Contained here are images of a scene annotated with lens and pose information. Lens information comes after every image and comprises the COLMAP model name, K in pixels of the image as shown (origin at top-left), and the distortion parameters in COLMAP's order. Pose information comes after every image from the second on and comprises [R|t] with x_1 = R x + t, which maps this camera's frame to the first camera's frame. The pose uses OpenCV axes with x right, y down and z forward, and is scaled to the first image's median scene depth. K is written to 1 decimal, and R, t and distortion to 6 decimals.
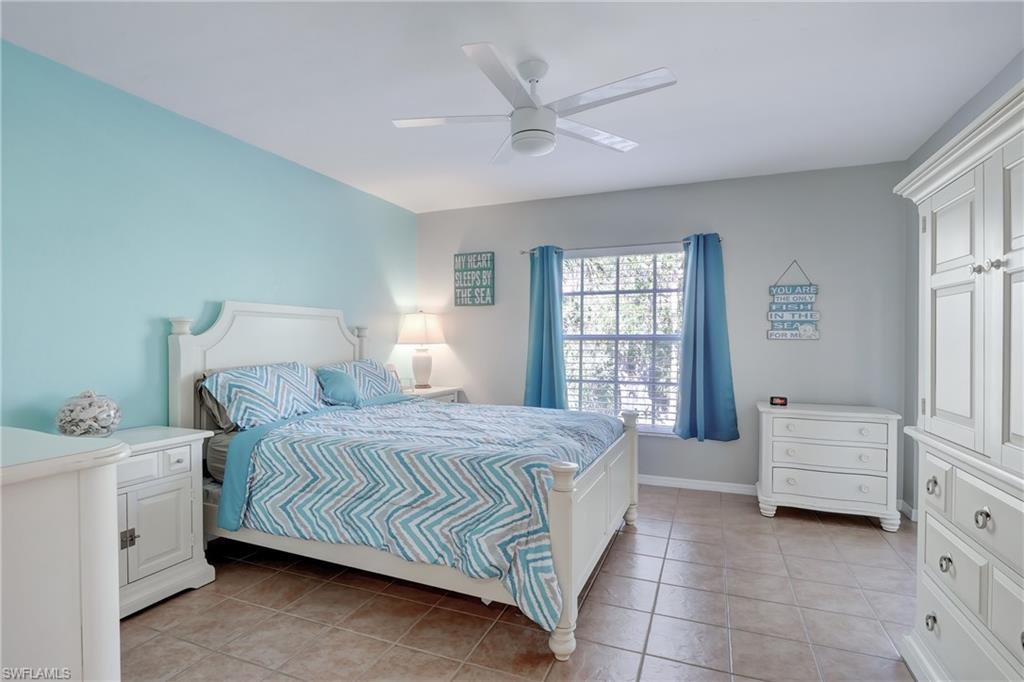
lens RADIAL K [[501.6, 0, 508.2], [0, 501.6, 341.6], [0, 0, 1]] dist [-0.001652, -0.011360]
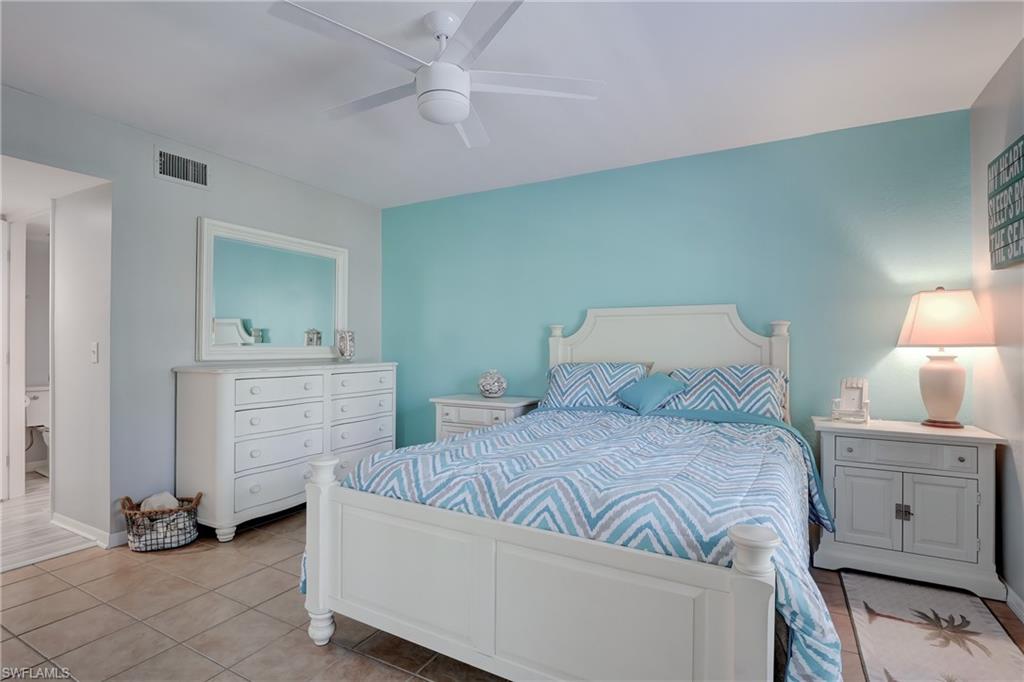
lens RADIAL K [[501.6, 0, 508.2], [0, 501.6, 341.6], [0, 0, 1]] dist [-0.001652, -0.011360]
pose [[-0.117612, -0.005436, -0.993045, 0.769934], [-0.004840, 0.999976, -0.004900, 0.007120], [0.993048, 0.004230, -0.117636, 1.058384]]
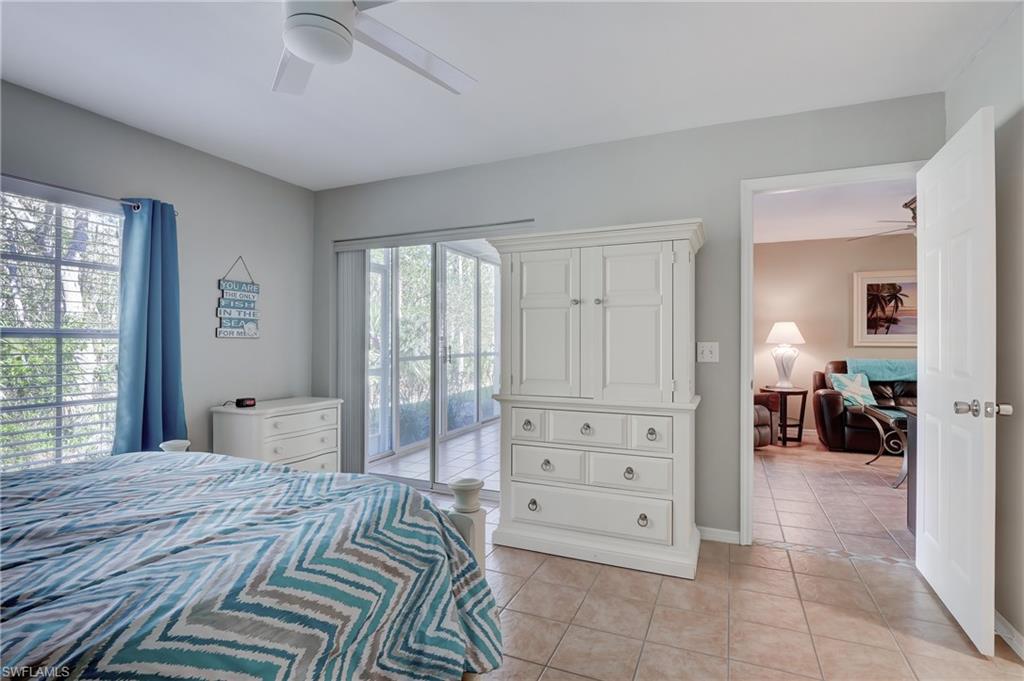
lens RADIAL K [[501.6, 0, 508.2], [0, 501.6, 341.1], [0, 0, 1]] dist [-0.001652, -0.011360]
pose [[0.030128, 0.000256, 0.999546, -0.527739], [0.002053, 0.999998, -0.000318, 0.004316], [-0.999544, 0.002061, 0.030127, 0.636324]]
